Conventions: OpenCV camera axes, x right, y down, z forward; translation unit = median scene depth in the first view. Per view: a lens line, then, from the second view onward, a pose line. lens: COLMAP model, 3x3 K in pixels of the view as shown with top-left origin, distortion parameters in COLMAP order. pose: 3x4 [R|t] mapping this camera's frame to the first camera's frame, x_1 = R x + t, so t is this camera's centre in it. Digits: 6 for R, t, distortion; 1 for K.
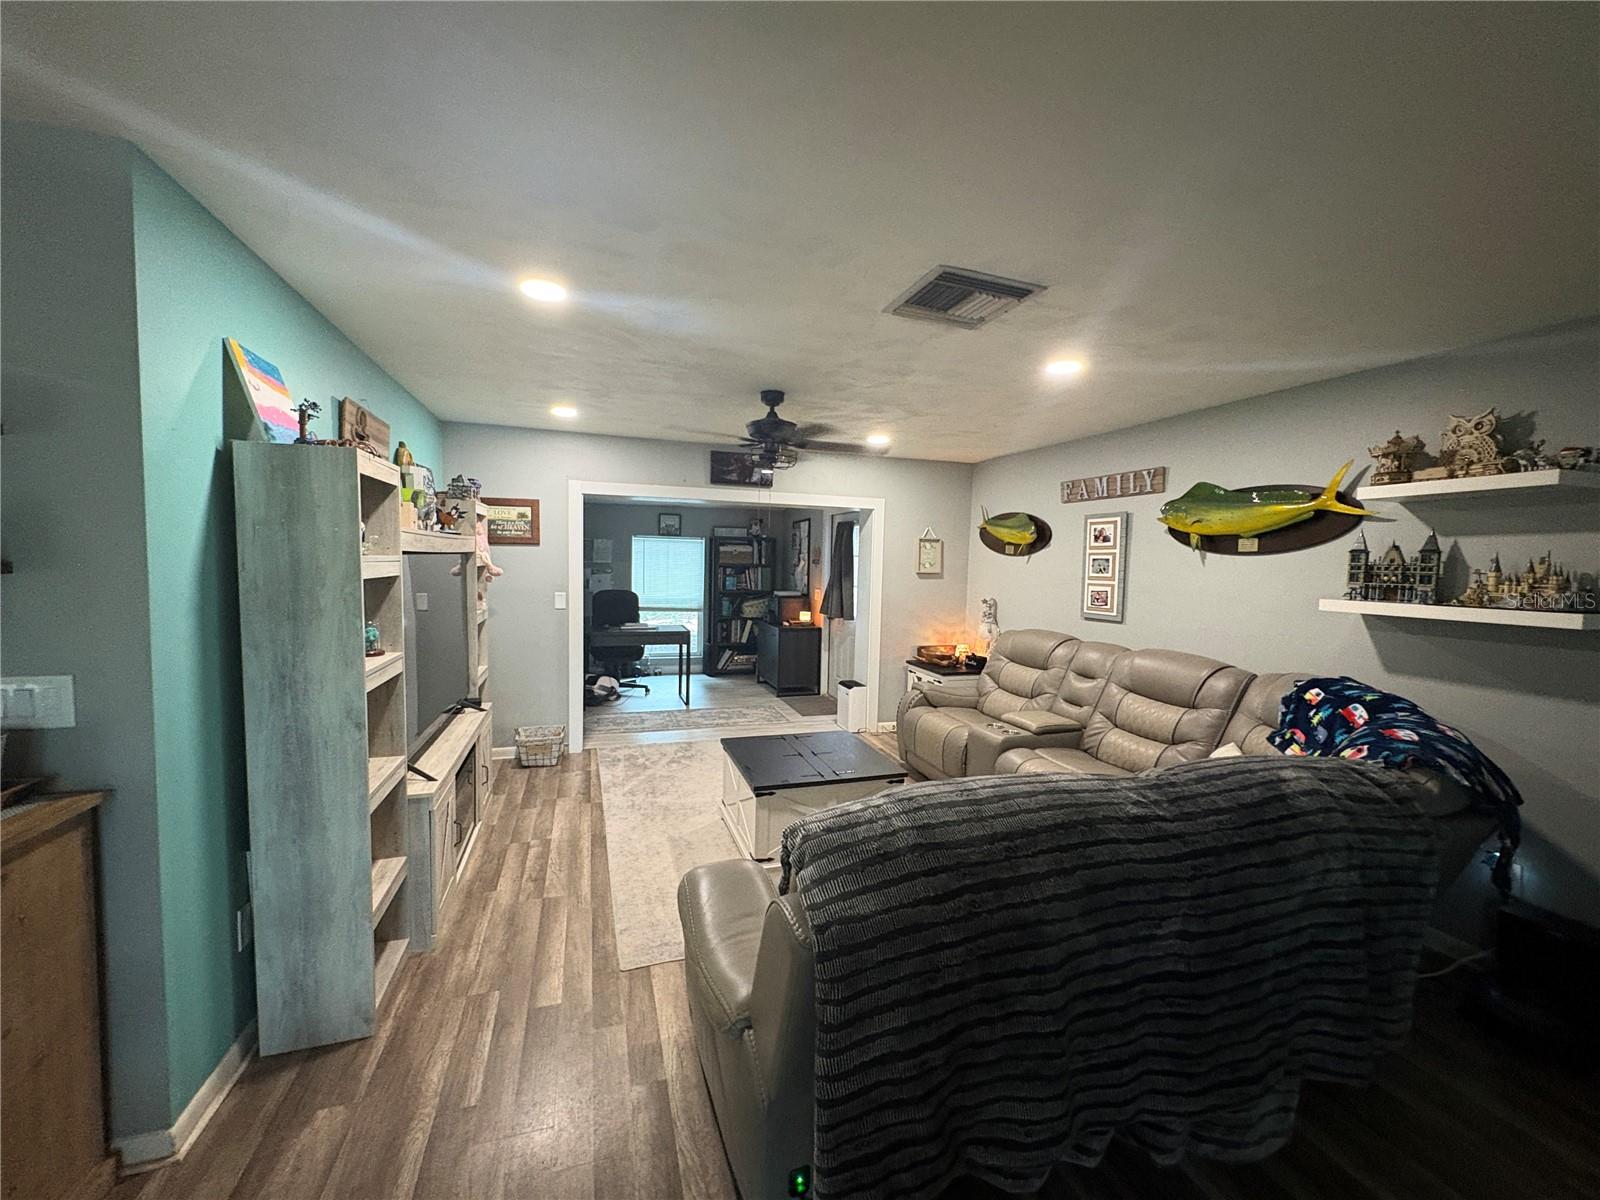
lens RADIAL K [[636.2, 0, 803.6], [0, 636.2, 597.9], [0, 0, 1]] dist [-0.001863, 0.000380]
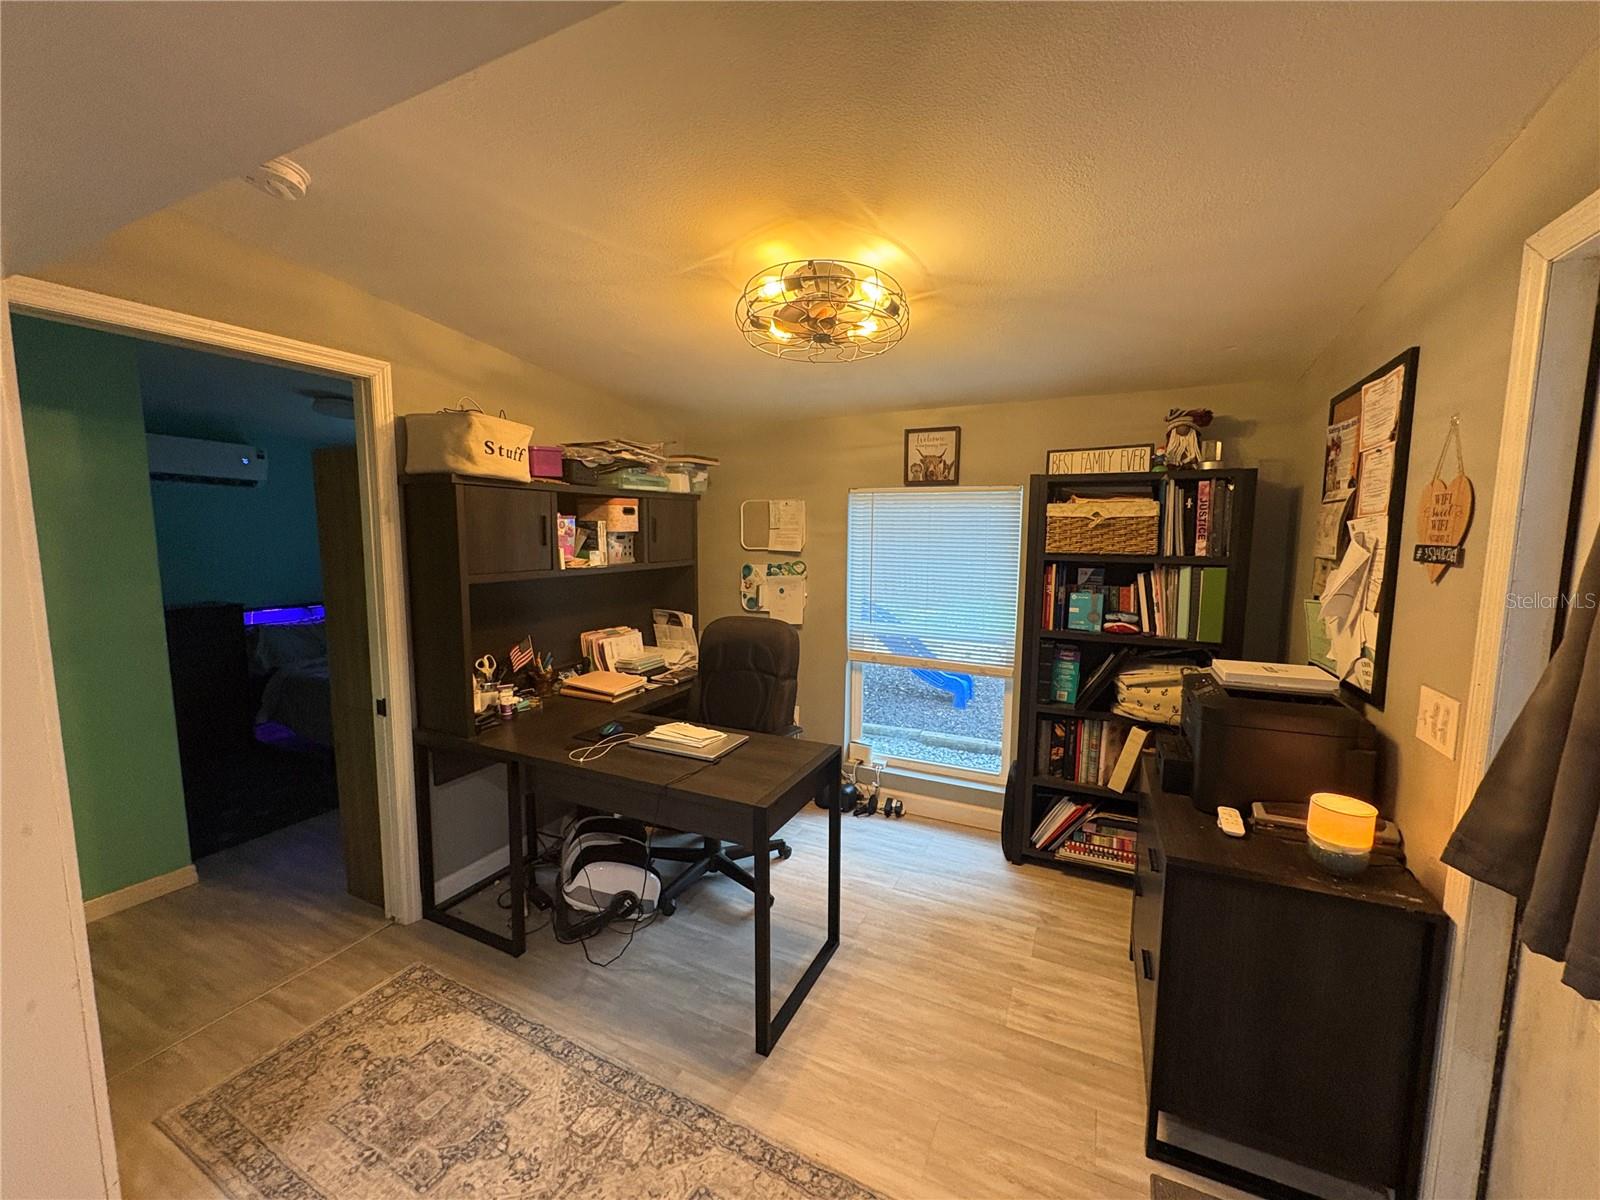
lens RADIAL K [[636.2, 0, 800.7], [0, 636.2, 597.1], [0, 0, 1]] dist [-0.001863, 0.000380]
pose [[0.717157, 0.053098, -0.694886, 0.013676], [-0.032515, 0.998557, 0.042744, -0.040546], [0.696153, -0.008060, 0.717849, 0.647449]]
